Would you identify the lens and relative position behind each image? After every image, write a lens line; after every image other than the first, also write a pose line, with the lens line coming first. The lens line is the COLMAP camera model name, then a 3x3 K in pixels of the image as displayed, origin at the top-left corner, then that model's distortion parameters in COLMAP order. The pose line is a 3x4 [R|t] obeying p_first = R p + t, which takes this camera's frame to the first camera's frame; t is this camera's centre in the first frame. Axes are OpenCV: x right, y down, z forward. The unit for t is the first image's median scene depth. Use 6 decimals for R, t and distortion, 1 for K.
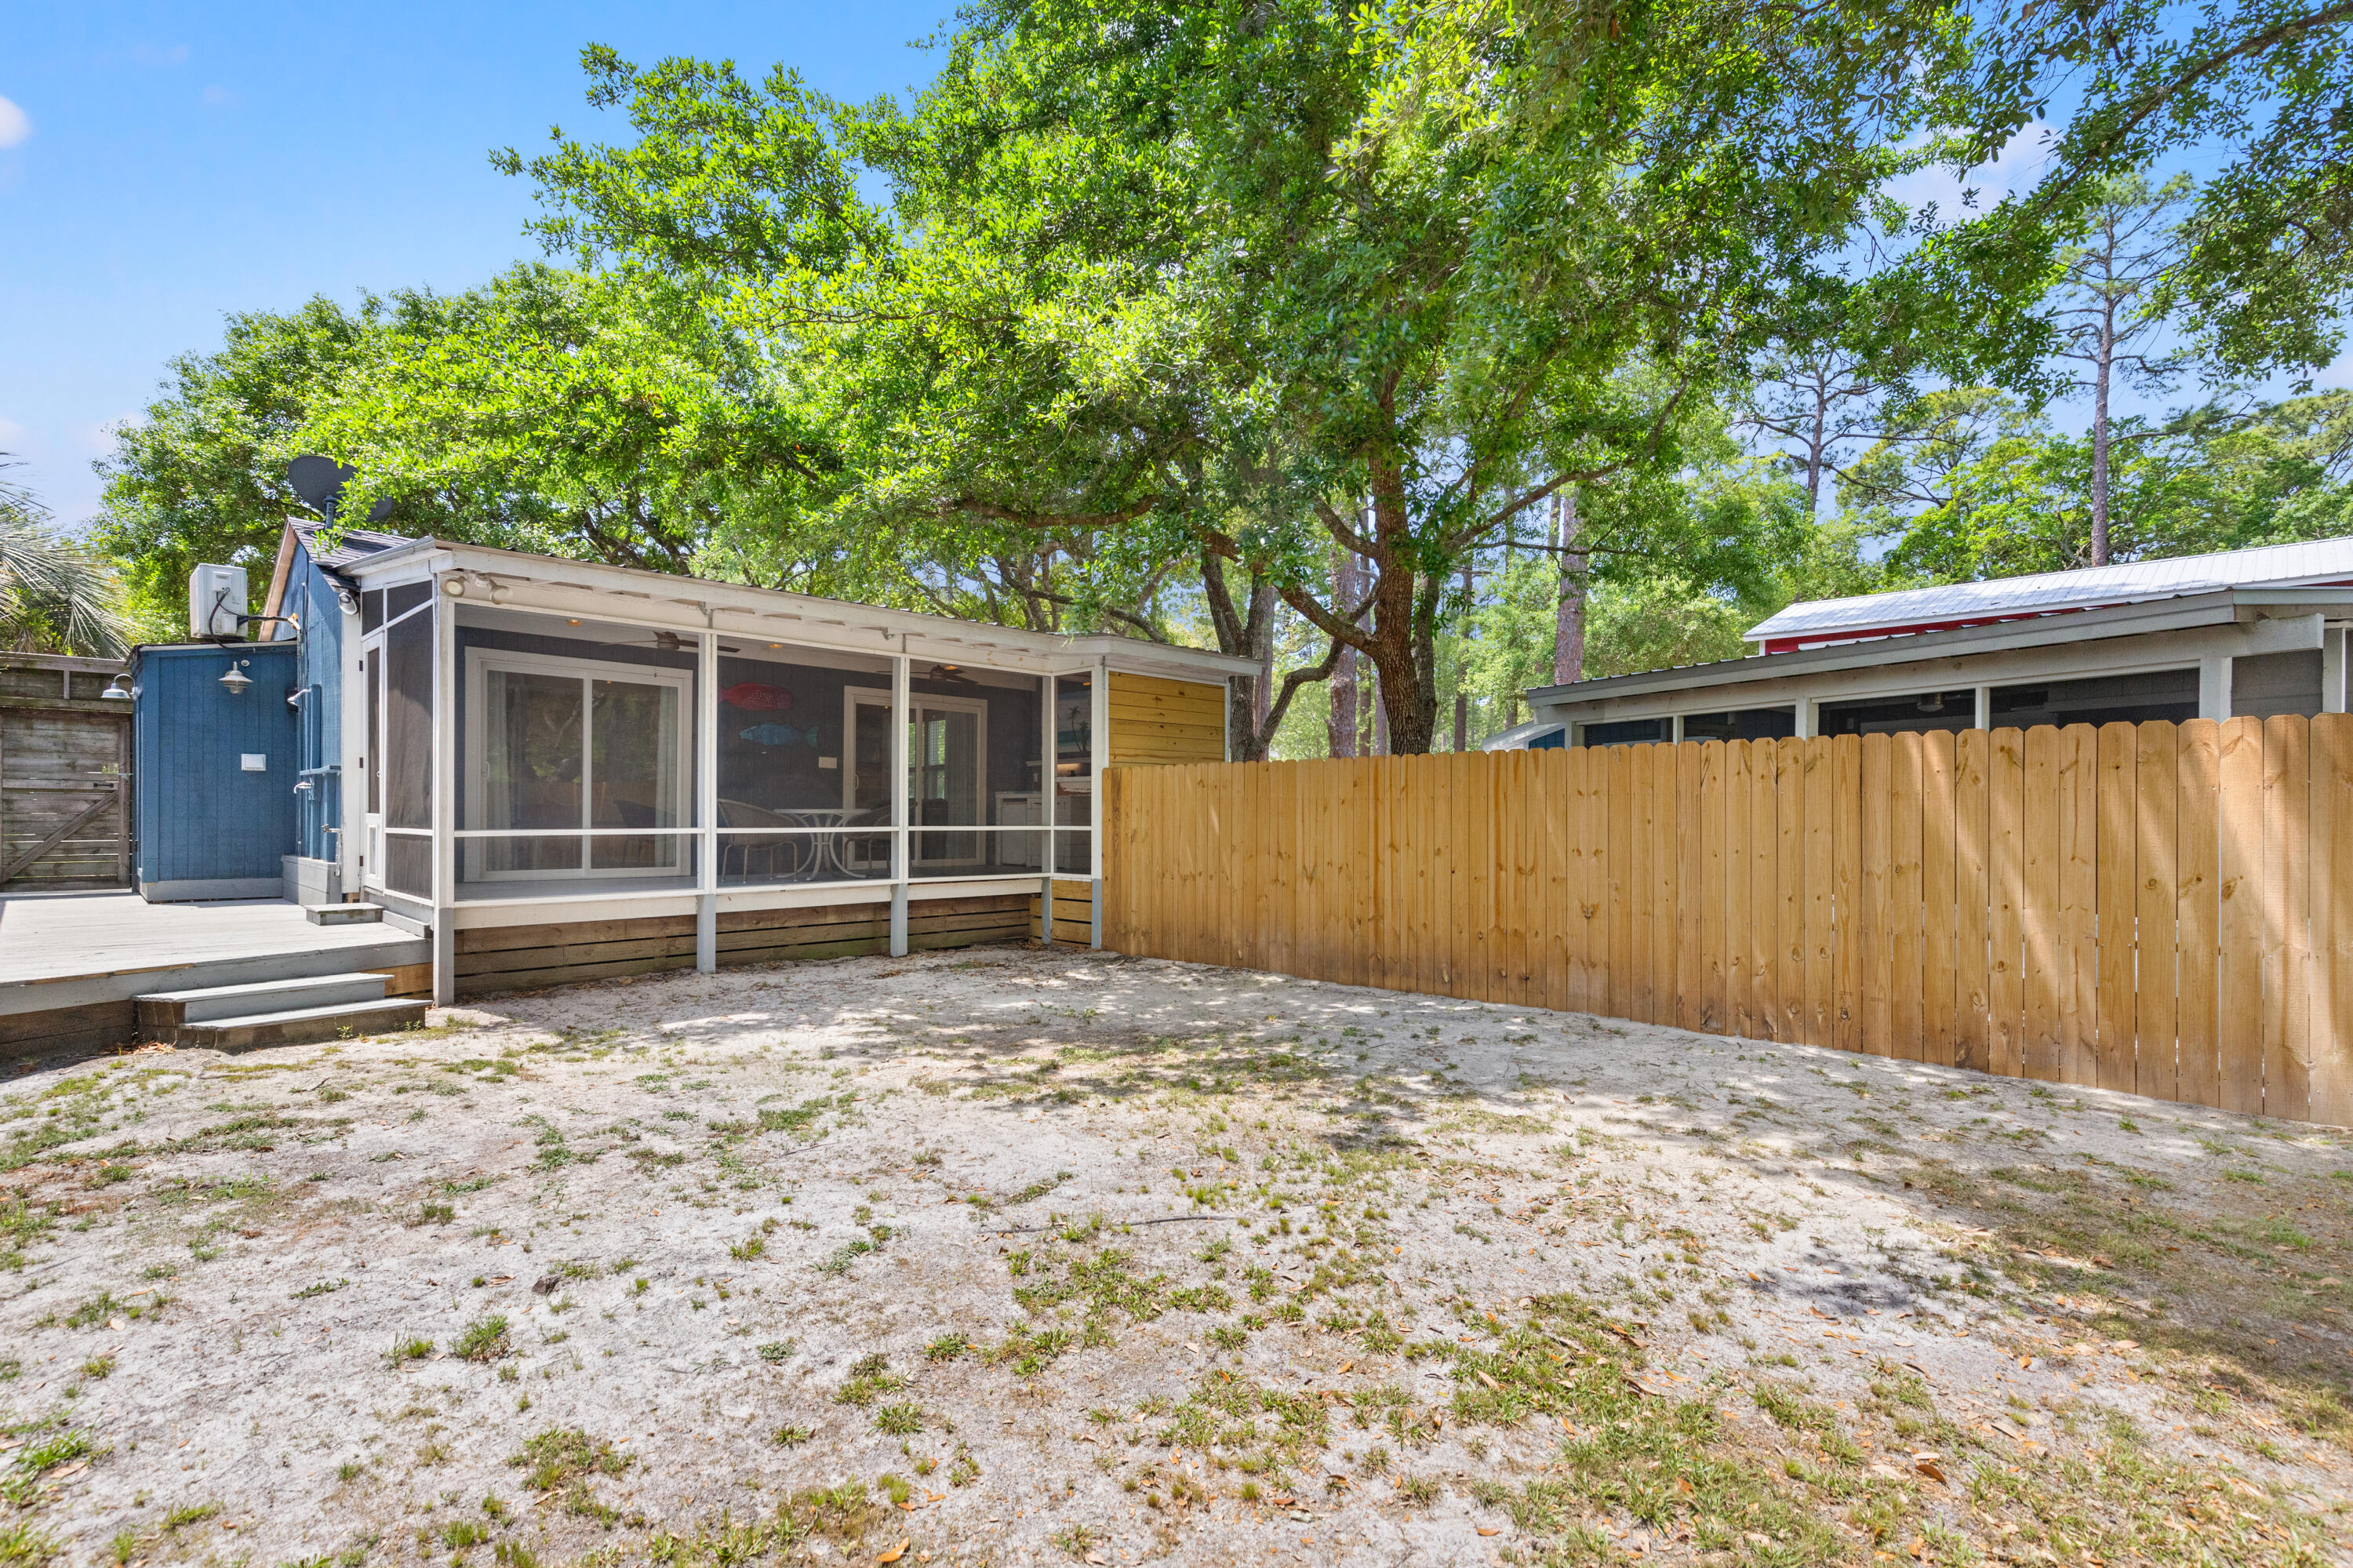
lens RADIAL K [[1074.3, 0, 1168.8], [0, 1074.3, 799.0], [0, 0, 1]] dist [0.005044, -0.000337]
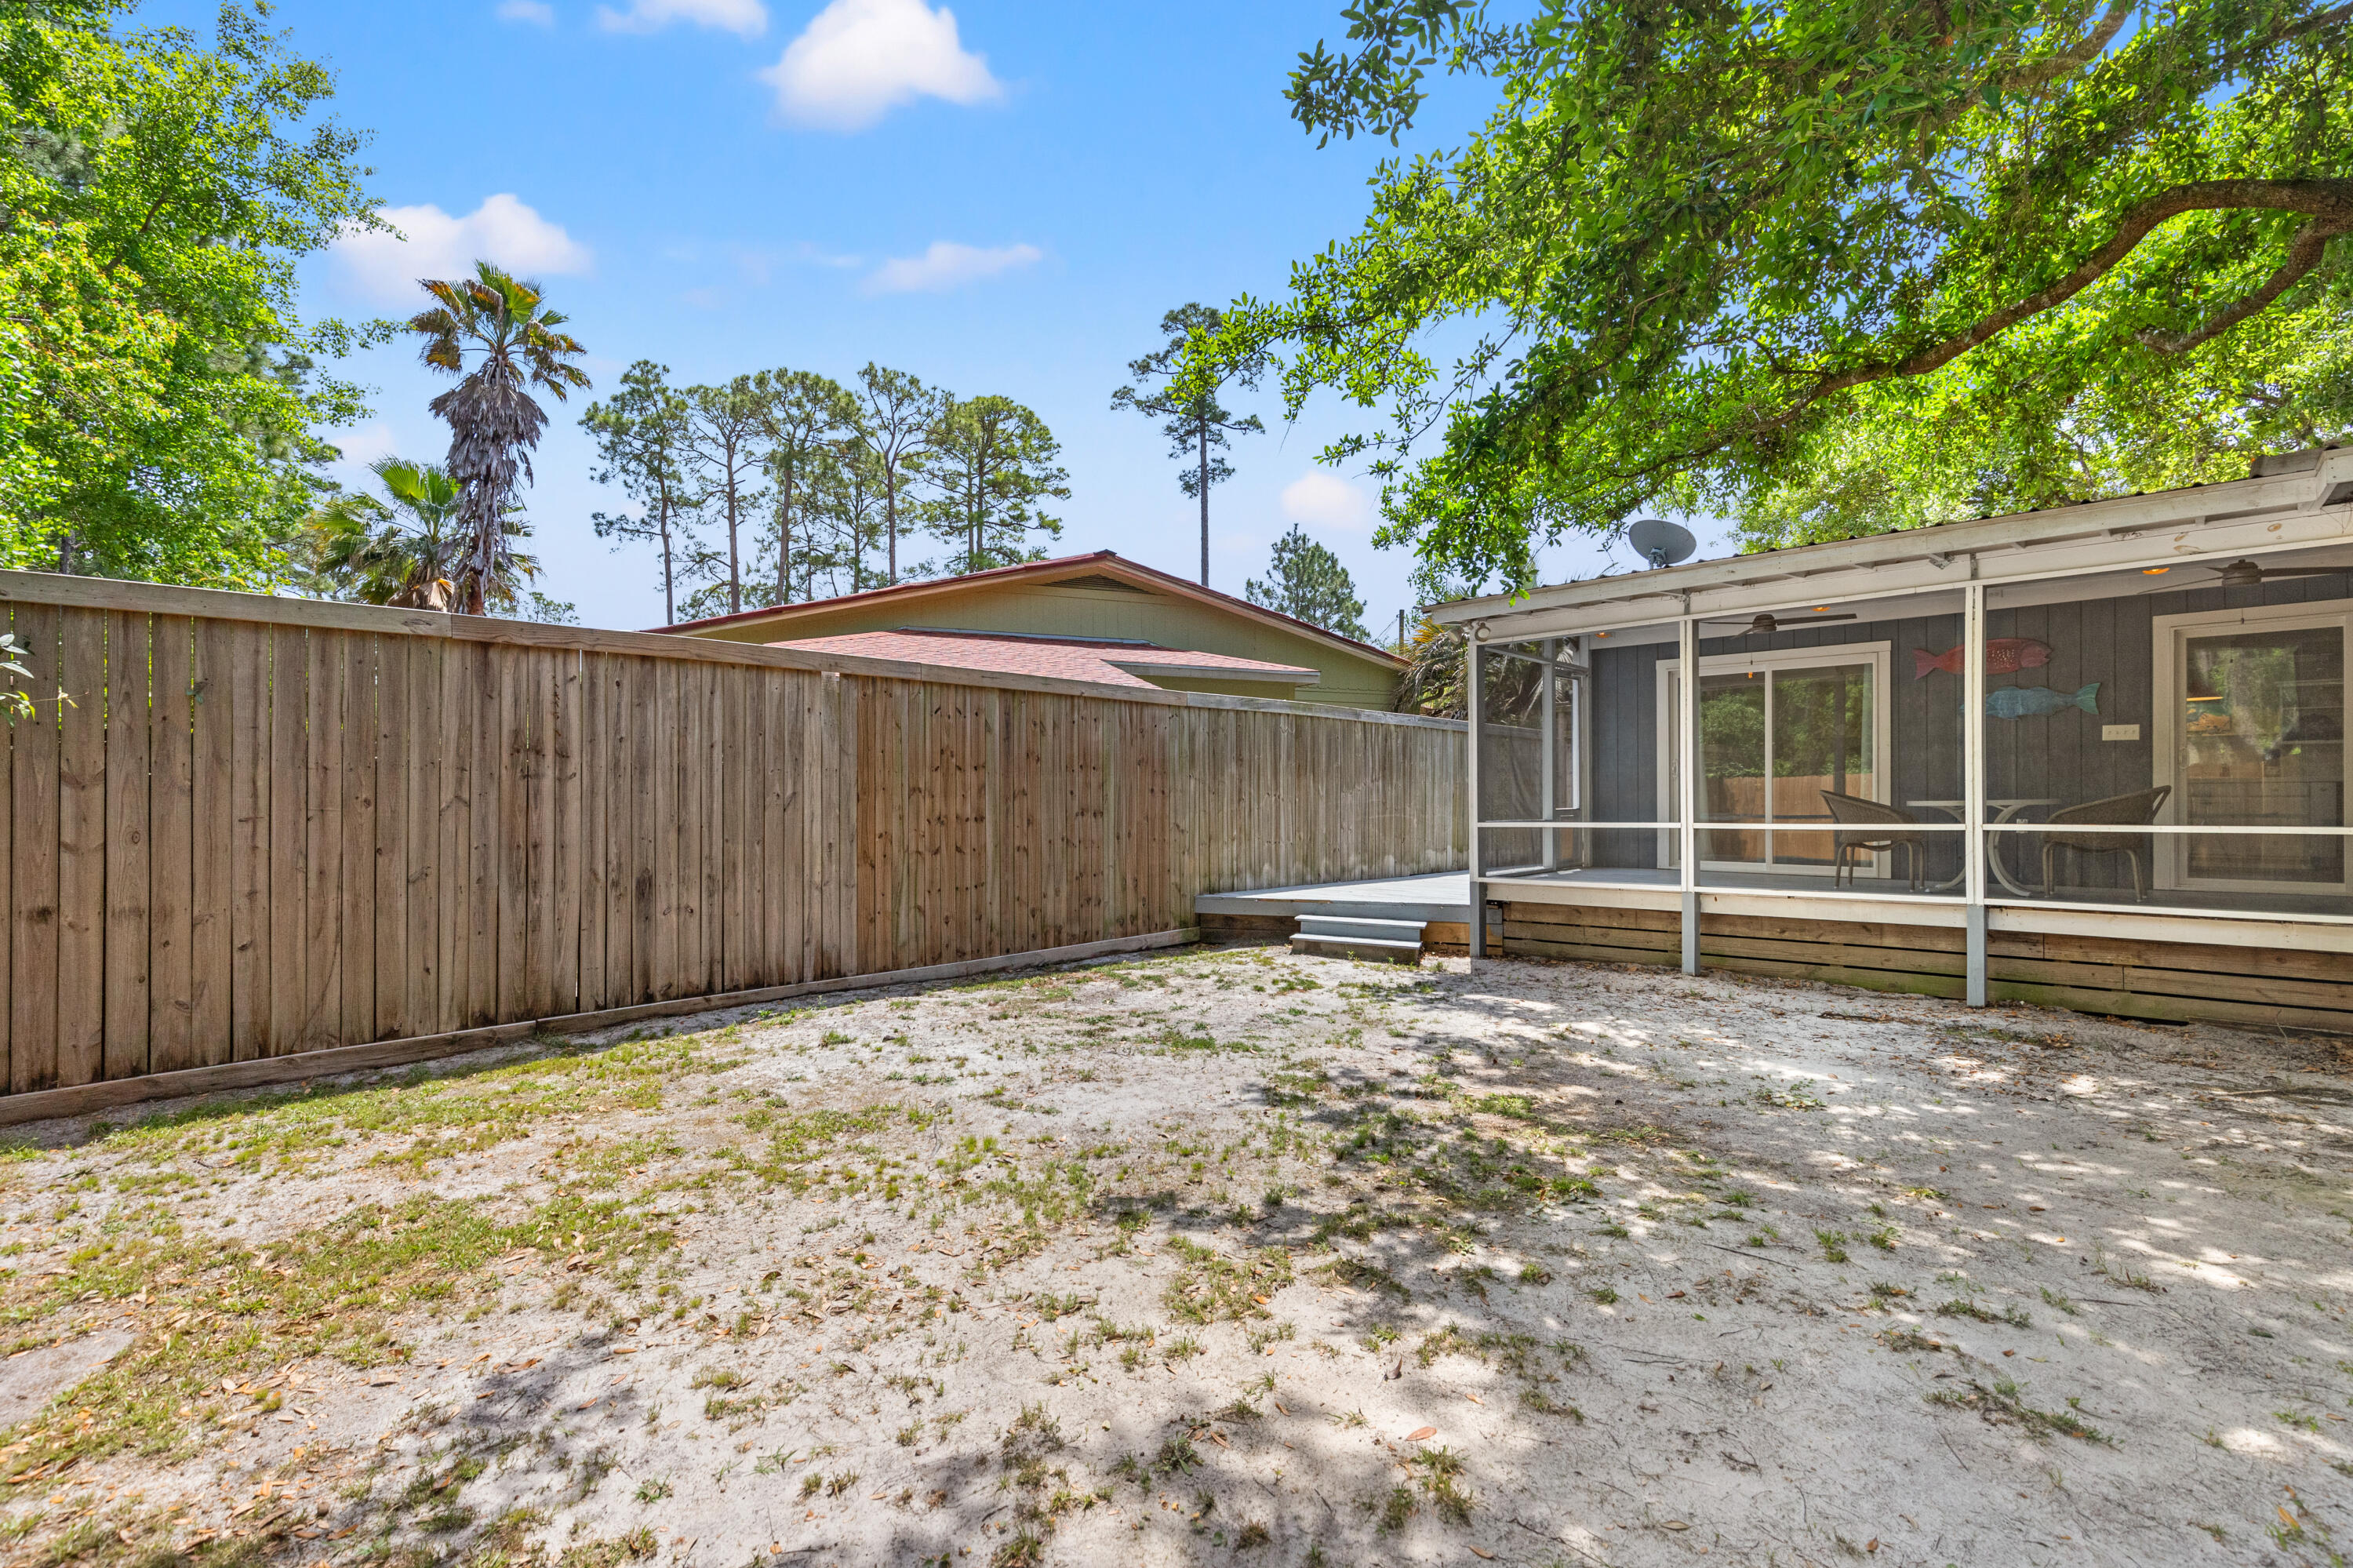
lens RADIAL K [[1074.3, 0, 1168.8], [0, 1074.3, 799.0], [0, 0, 1]] dist [0.005044, -0.000337]
pose [[0.017147, -0.011389, -0.999788, 0.817750], [0.017398, 0.999787, -0.011090, 0.014291], [0.999702, -0.017204, 0.017341, 0.827227]]
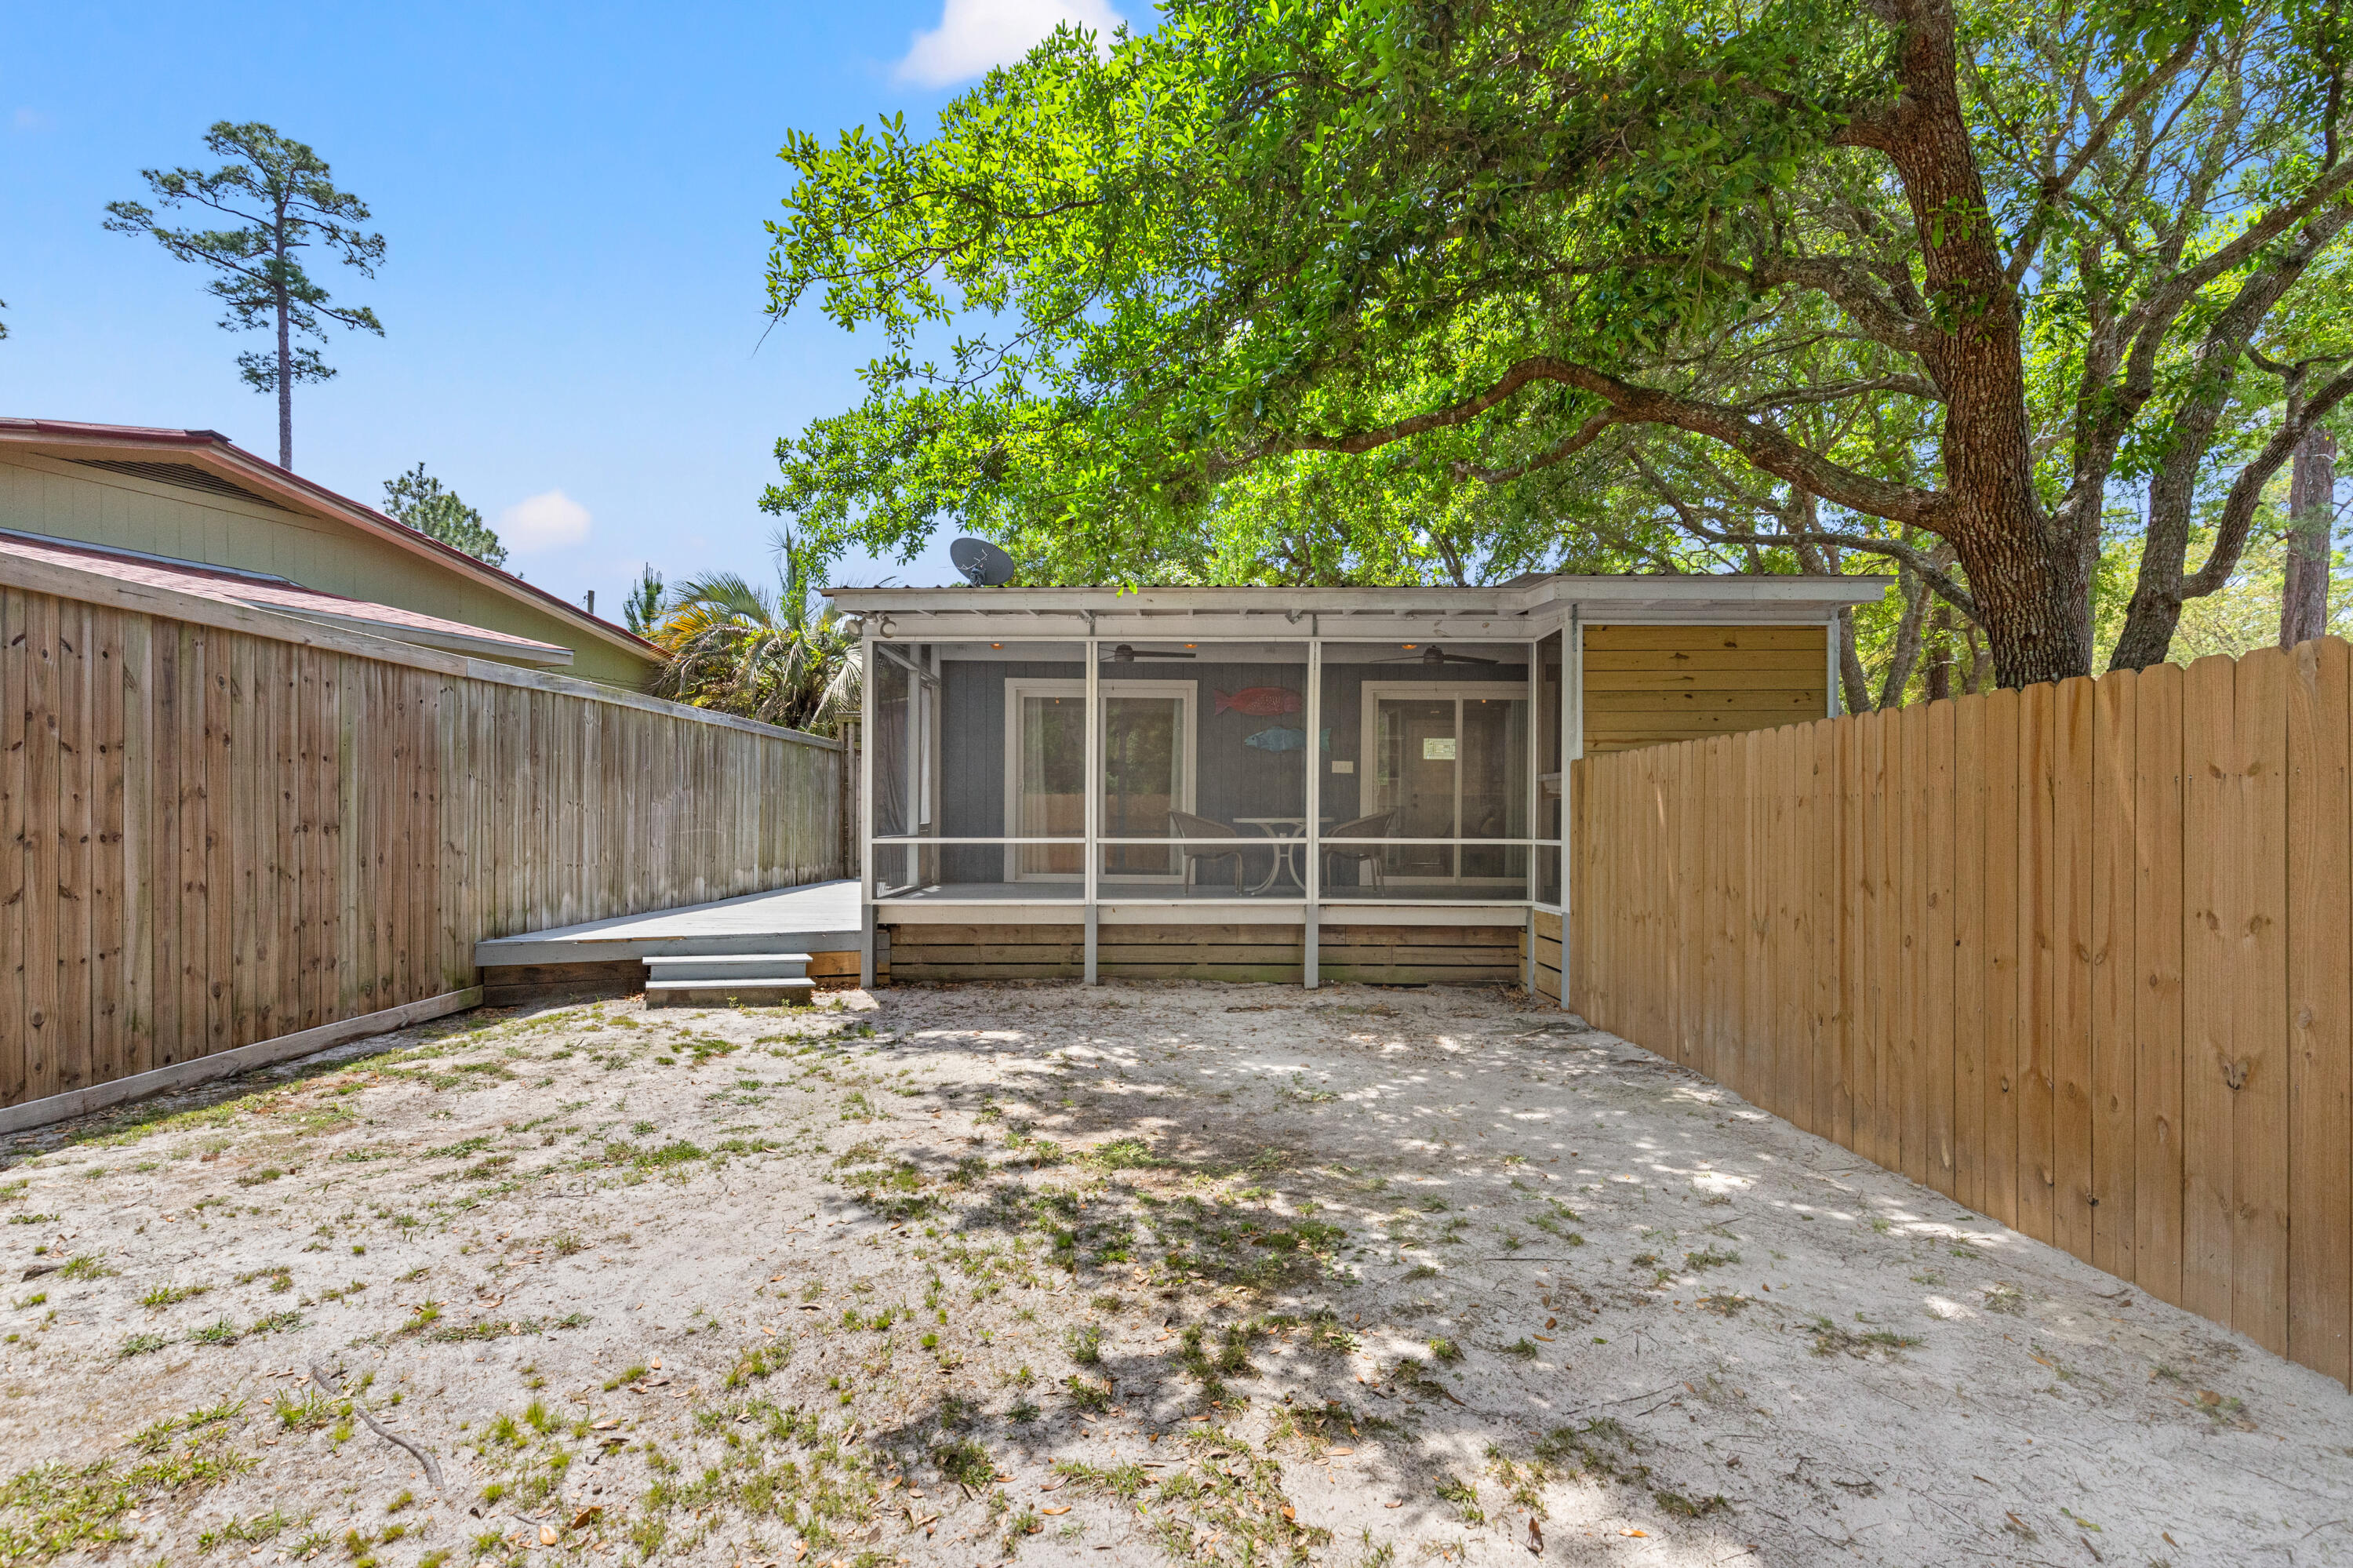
lens RADIAL K [[1080.4, 0, 1180.4], [0, 1080.4, 817.0], [0, 0, 1]] dist [0.007953, -0.000124]
pose [[0.699635, -0.003474, -0.714492, 0.527534], [0.008887, 0.999953, 0.003840, 0.008292], [0.714445, -0.009036, 0.699633, 0.580432]]
